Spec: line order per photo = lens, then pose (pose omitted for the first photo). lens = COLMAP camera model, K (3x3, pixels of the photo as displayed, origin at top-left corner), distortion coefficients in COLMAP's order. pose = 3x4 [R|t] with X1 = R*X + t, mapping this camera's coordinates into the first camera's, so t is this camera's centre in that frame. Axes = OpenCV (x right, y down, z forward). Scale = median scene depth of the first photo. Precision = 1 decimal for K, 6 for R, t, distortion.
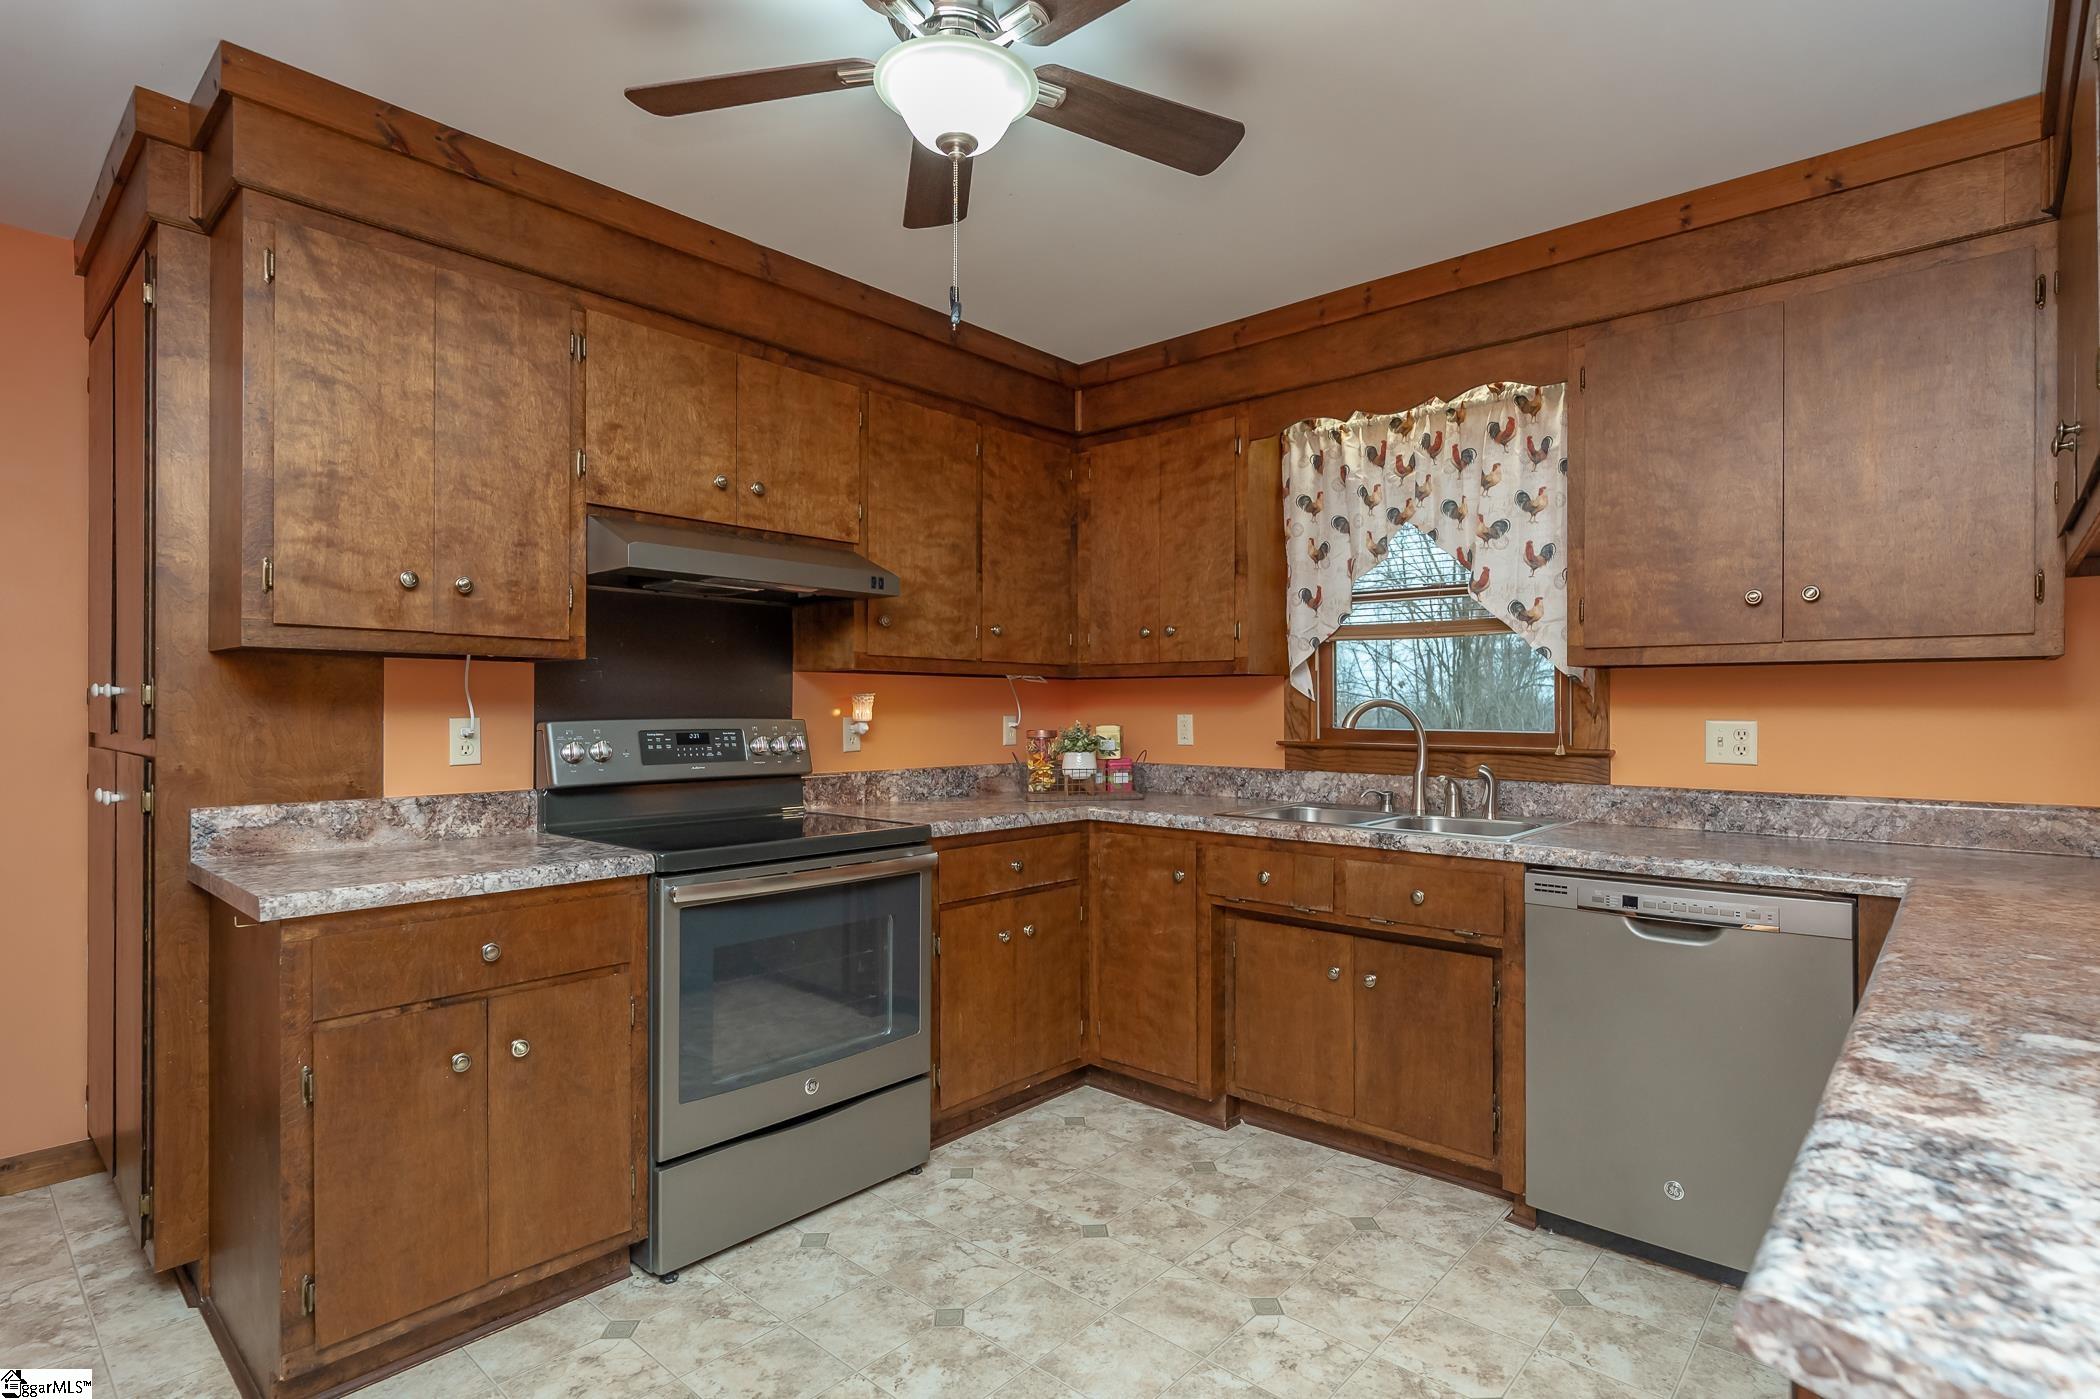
lens RADIAL K [[1031.1, 0, 1048.1], [0, 1031.1, 709.1], [0, 0, 1]] dist [0.005417, 0.000991]
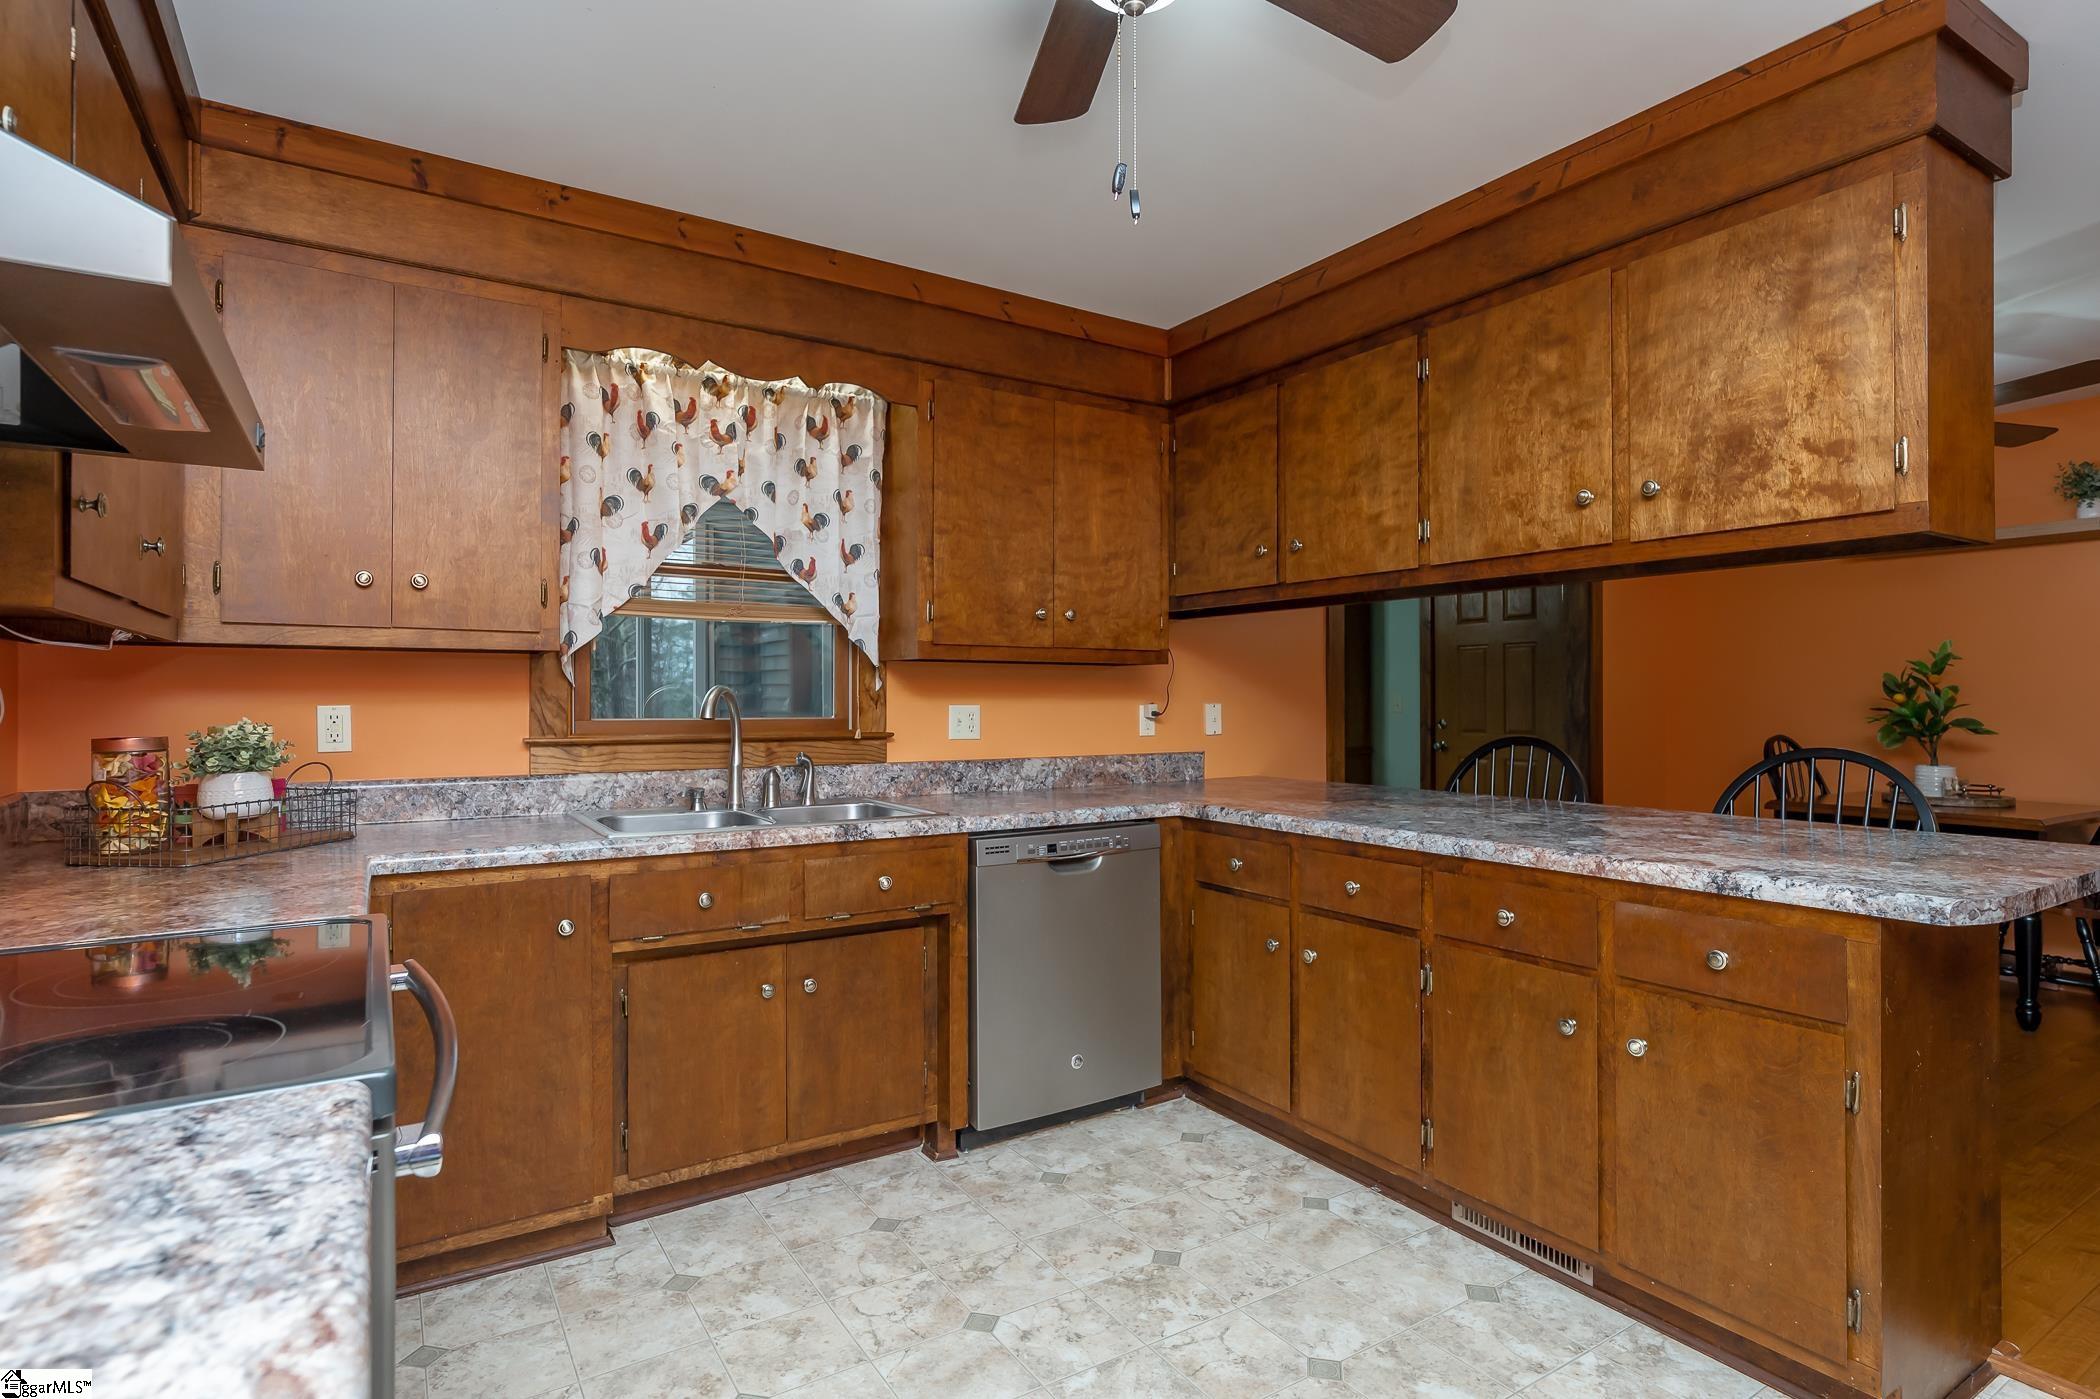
lens RADIAL K [[1080.7, 0, 1050.4], [0, 1080.7, 690.5], [0, 0, 1]] dist [0.013585, 0.000324]
pose [[0.274623, 0.002367, 0.961549, -0.544670], [0.000547, 0.999996, -0.002618, -0.003342], [-0.961552, 0.001245, 0.274621, 0.486207]]
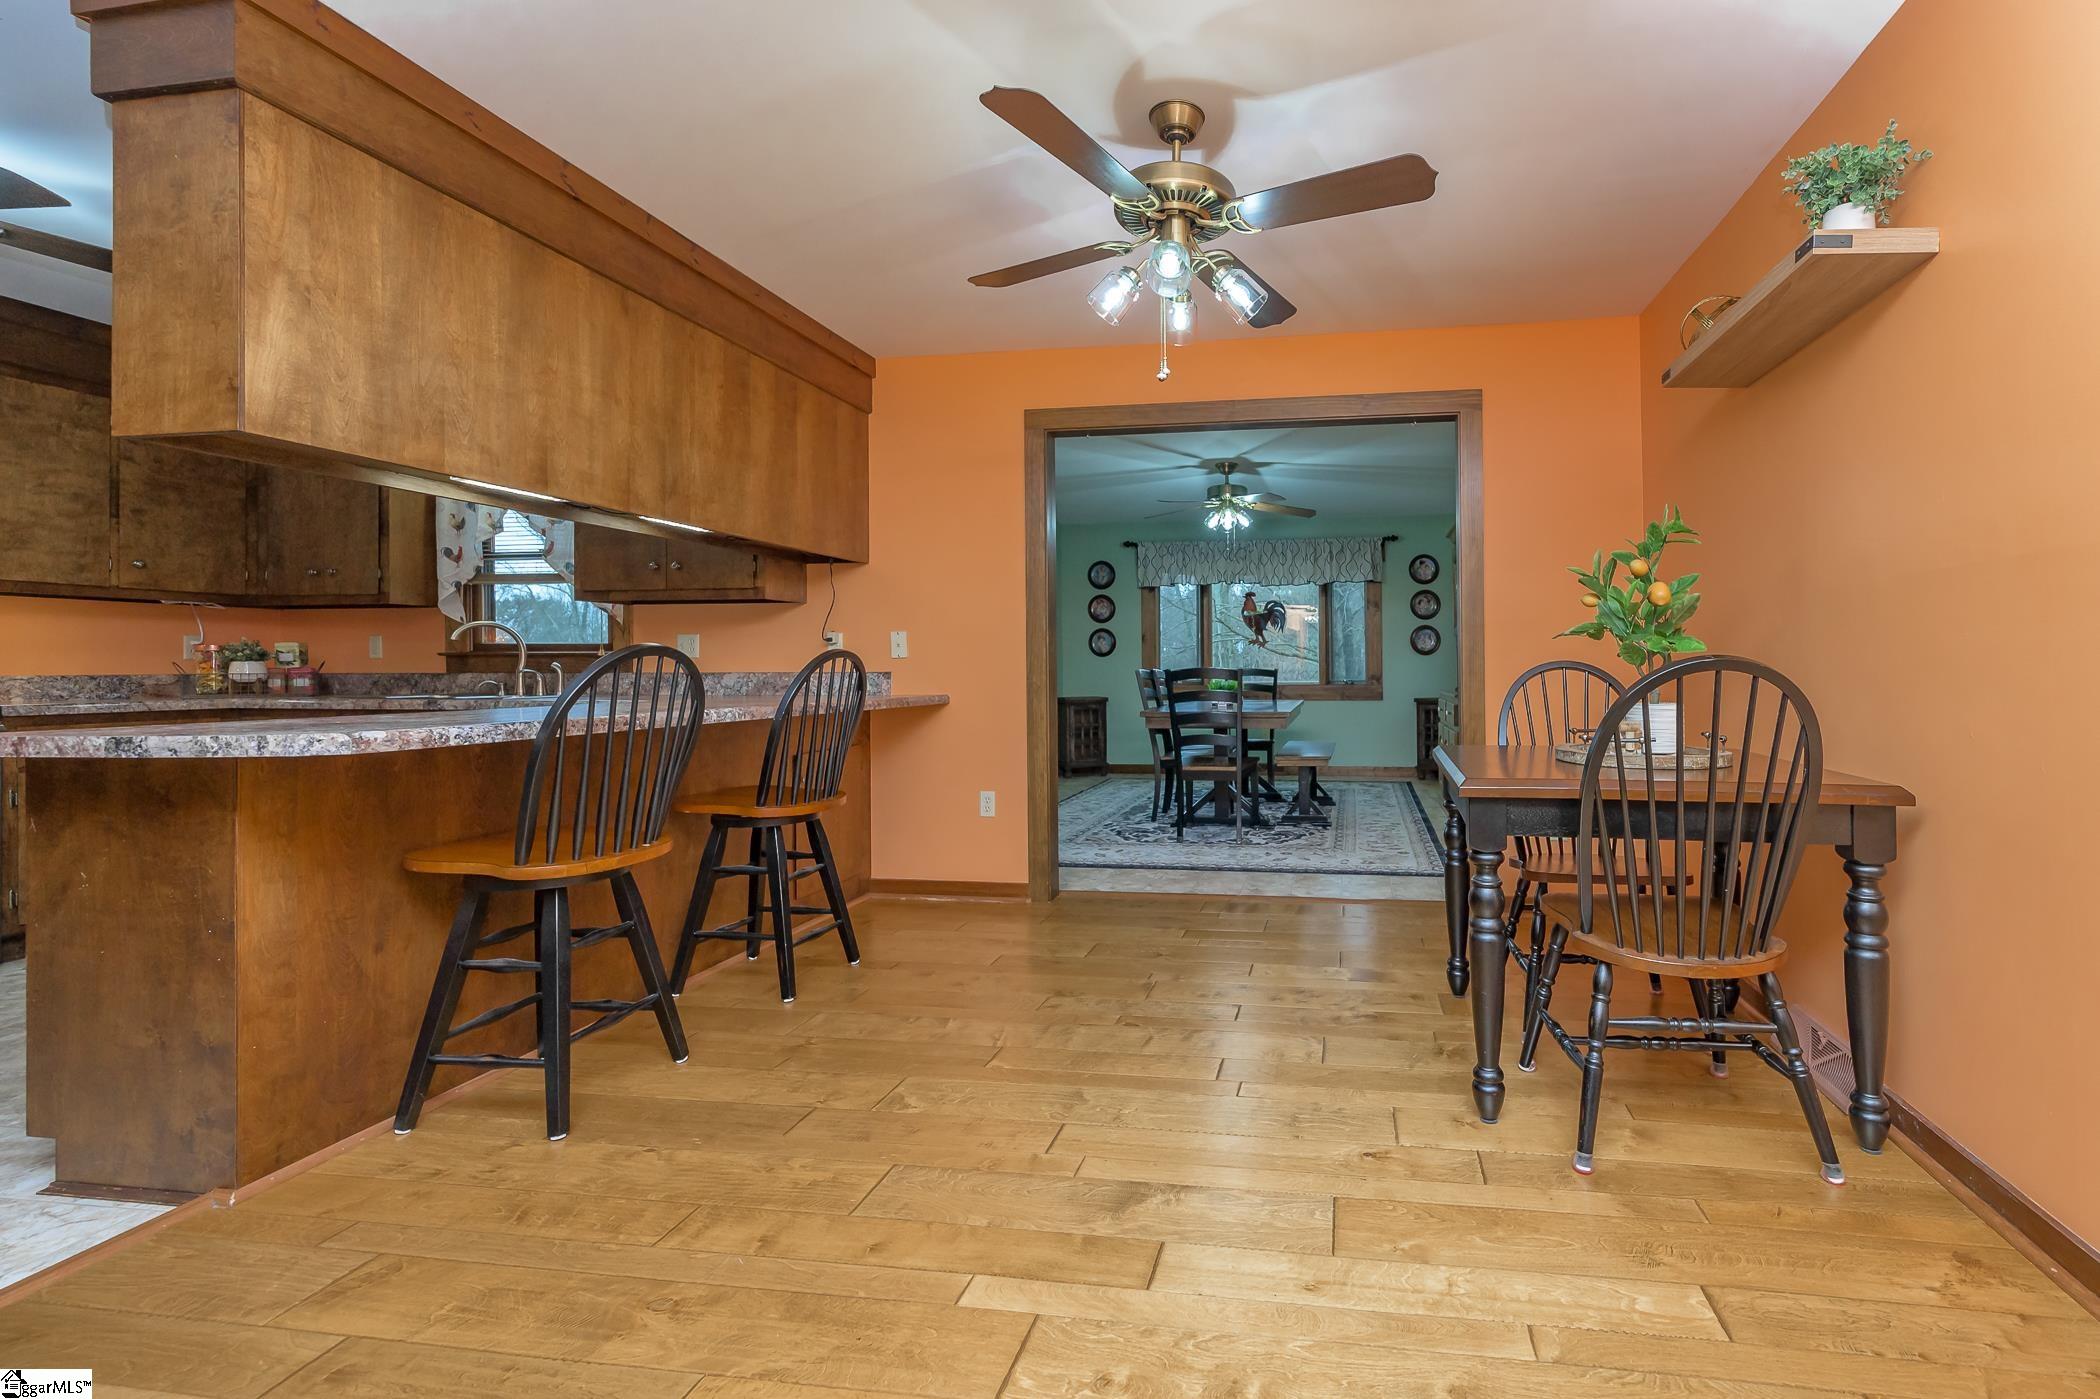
lens RADIAL K [[831.0, 0, 1051.6], [0, 831.0, 644.4], [0, 0, 1]] dist [0.000753, 0.000133]
pose [[0.819869, 0.002210, 0.572547, 0.315443], [0.002255, 0.999972, -0.007089, 0.036018], [-0.572547, 0.007103, 0.819841, -0.537198]]
